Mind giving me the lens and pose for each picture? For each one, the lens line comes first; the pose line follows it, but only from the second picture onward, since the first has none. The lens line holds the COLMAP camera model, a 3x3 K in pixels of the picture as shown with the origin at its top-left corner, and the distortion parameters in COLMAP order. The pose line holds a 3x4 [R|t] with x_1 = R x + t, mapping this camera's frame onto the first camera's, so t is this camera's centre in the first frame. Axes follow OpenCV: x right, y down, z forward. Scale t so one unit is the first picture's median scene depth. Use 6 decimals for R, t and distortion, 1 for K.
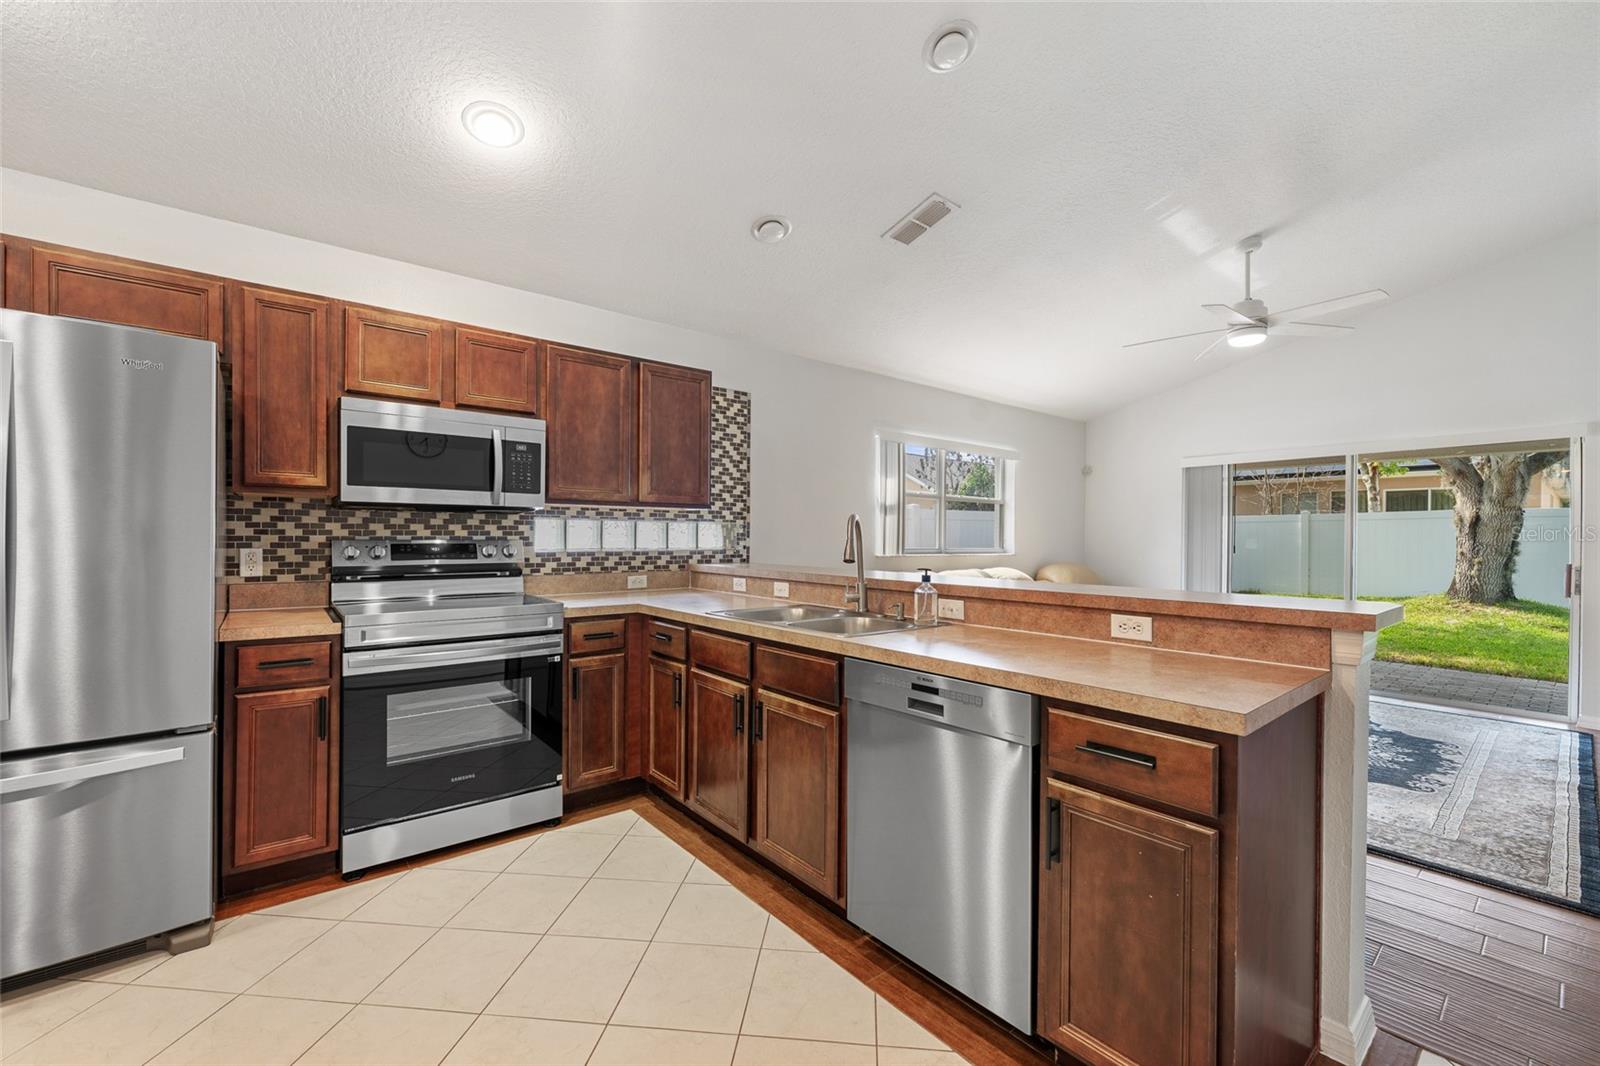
lens RADIAL K [[646.0, 0, 804.5], [0, 646.0, 539.6], [0, 0, 1]] dist [-0.000939, 0.000761]
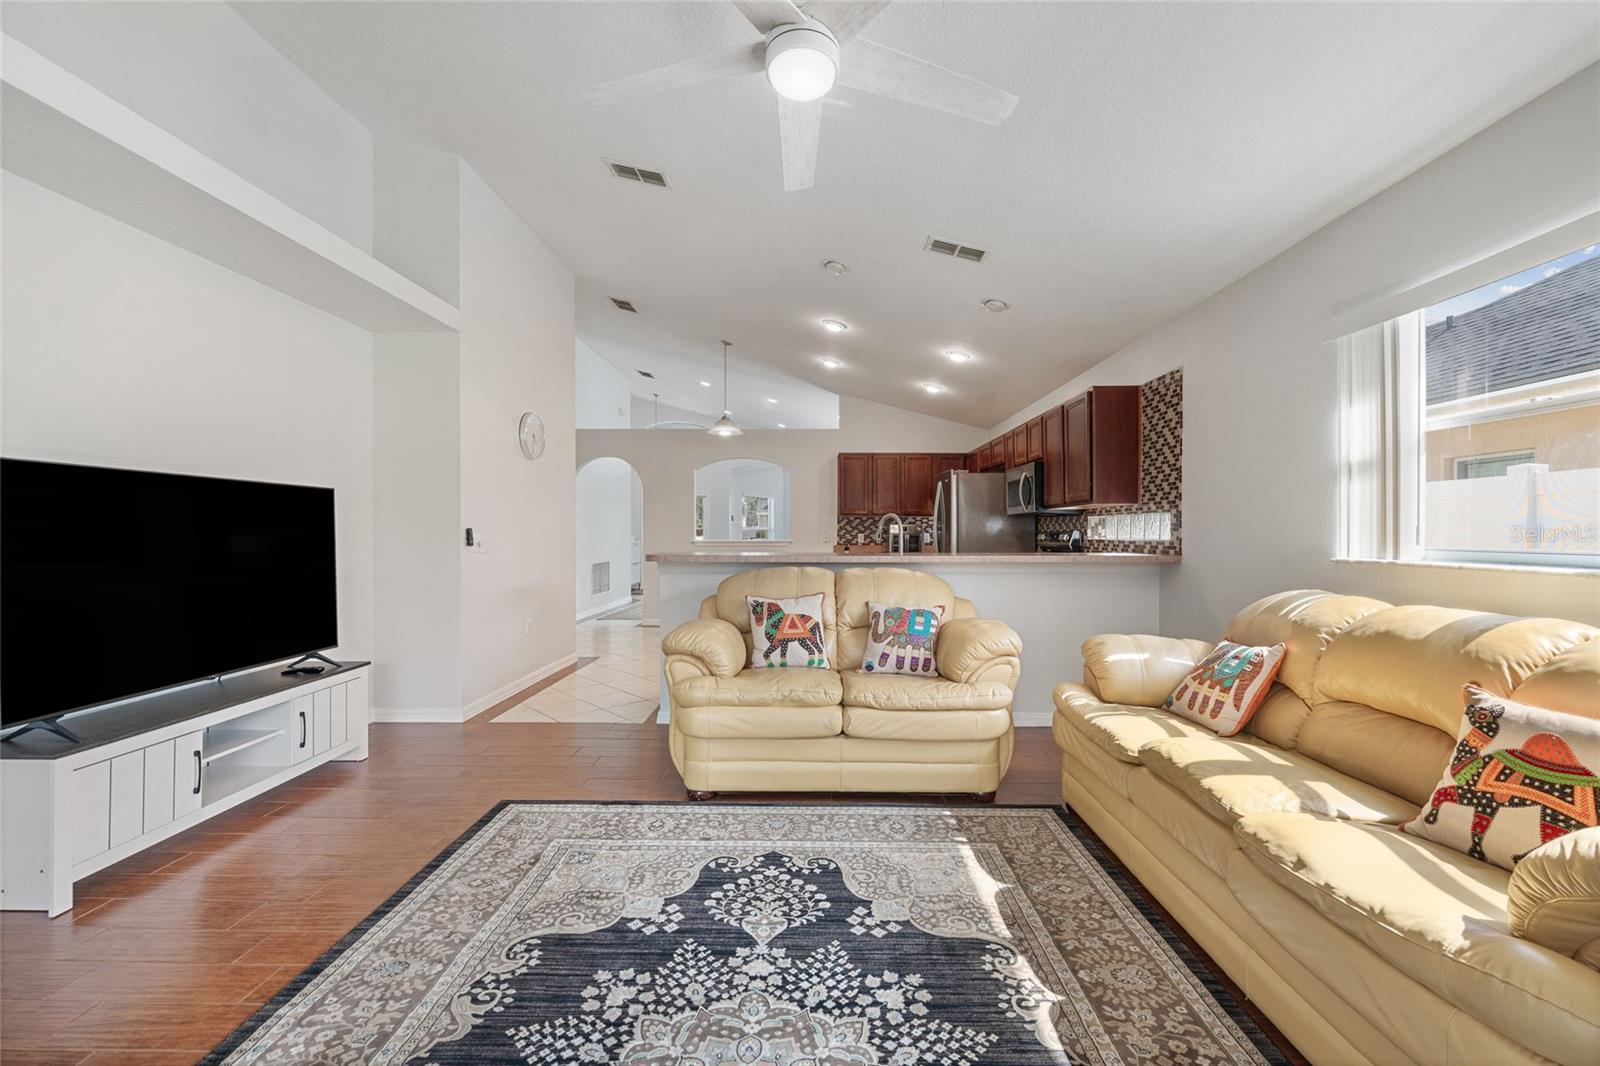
lens RADIAL K [[646.0, 0, 805.1], [0, 646.0, 538.3], [0, 0, 1]] dist [-0.000939, 0.000761]
pose [[-0.644874, 0.000811, -0.764289, 1.001617], [-0.007564, 0.999944, 0.007443, 0.009546], [0.764252, 0.010581, -0.644831, 1.255603]]
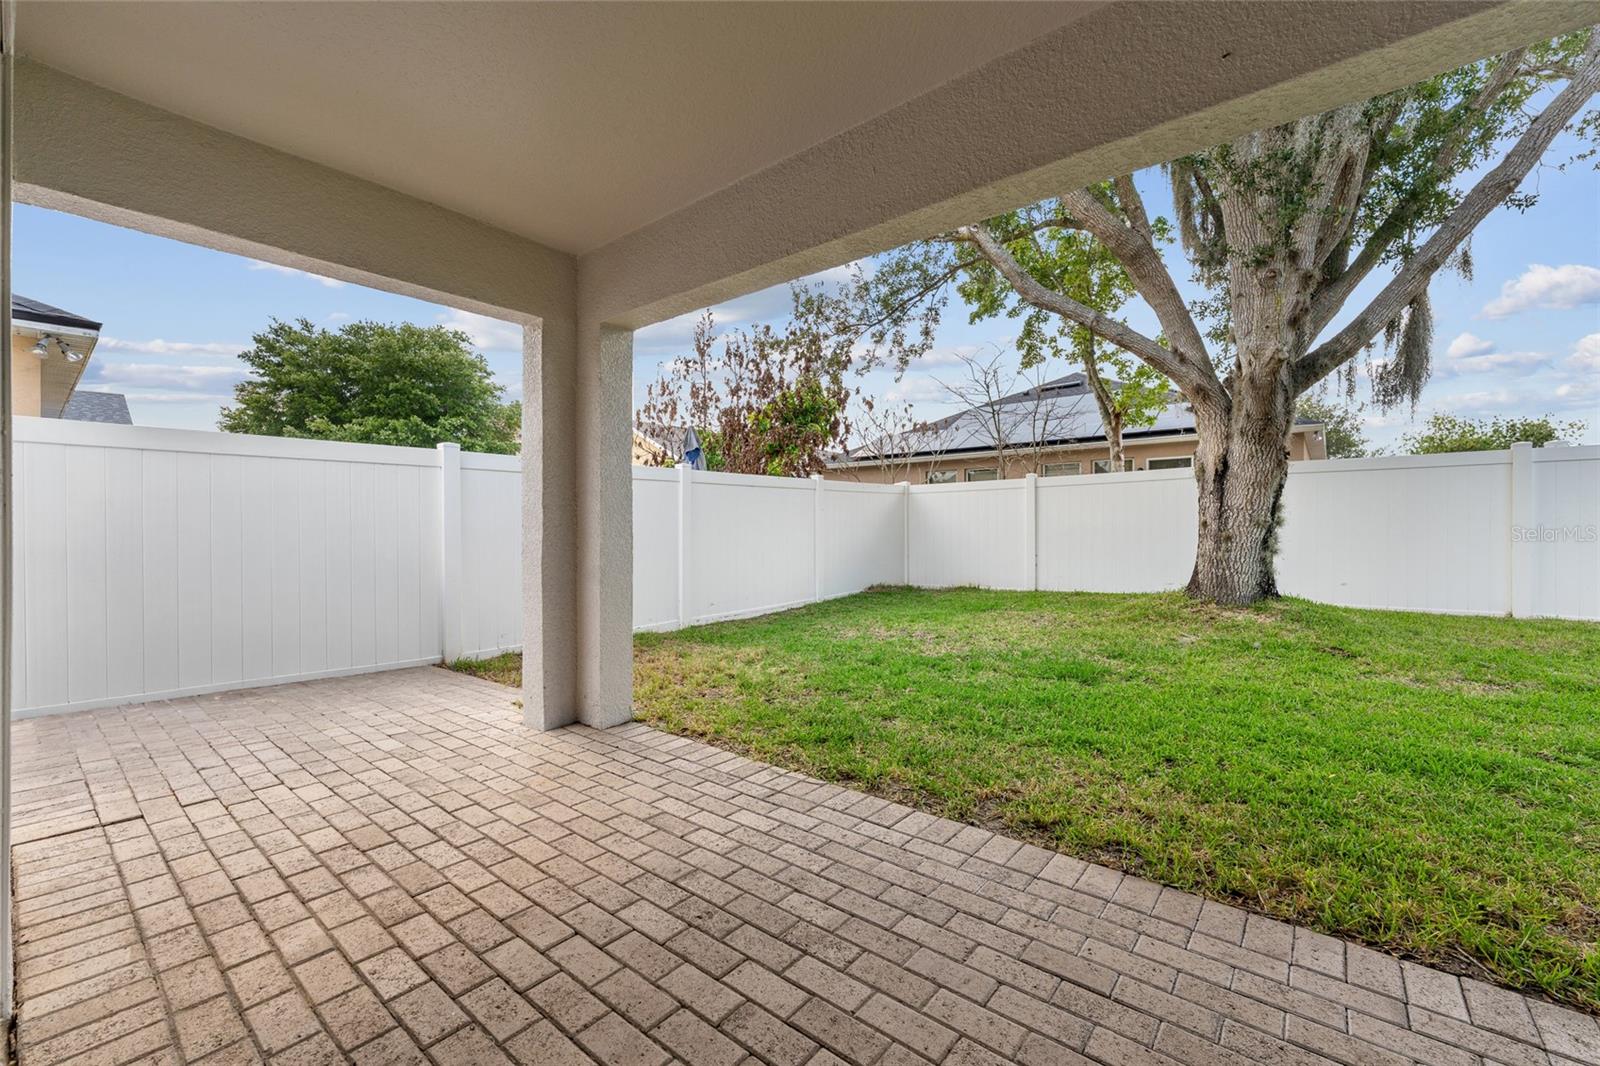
lens RADIAL K [[646.0, 0, 802.6], [0, 646.0, 535.5], [0, 0, 1]] dist [-0.000939, 0.000761]
pose [[0.980809, -0.006938, 0.194849, 1.318559], [0.007132, 0.999975, -0.000290, 0.075339], [-0.194842, 0.001674, 0.980833, 1.190269]]
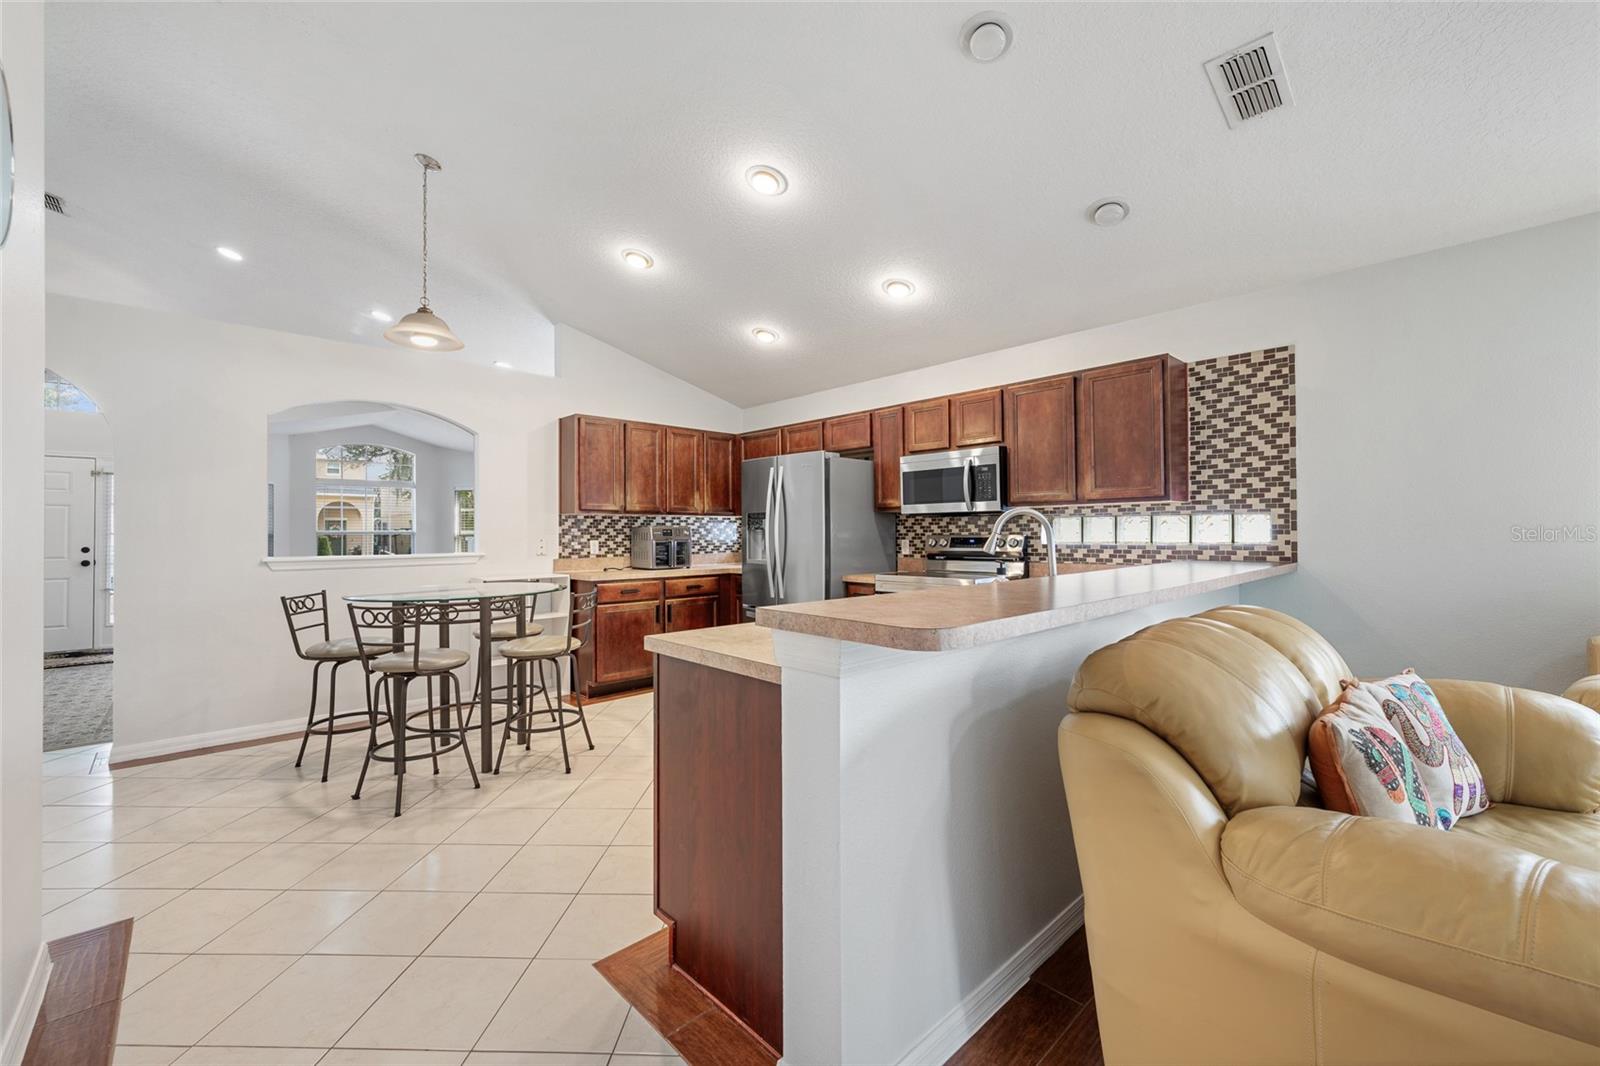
lens RADIAL K [[646.0, 0, 797.9], [0, 646.0, 527.5], [0, 0, 1]] dist [-0.000939, 0.000761]
pose [[0.066058, -0.015731, -0.997692, 0.691876], [0.003116, 0.999874, -0.015559, 0.004167], [0.997811, -0.002081, 0.066098, 0.372740]]
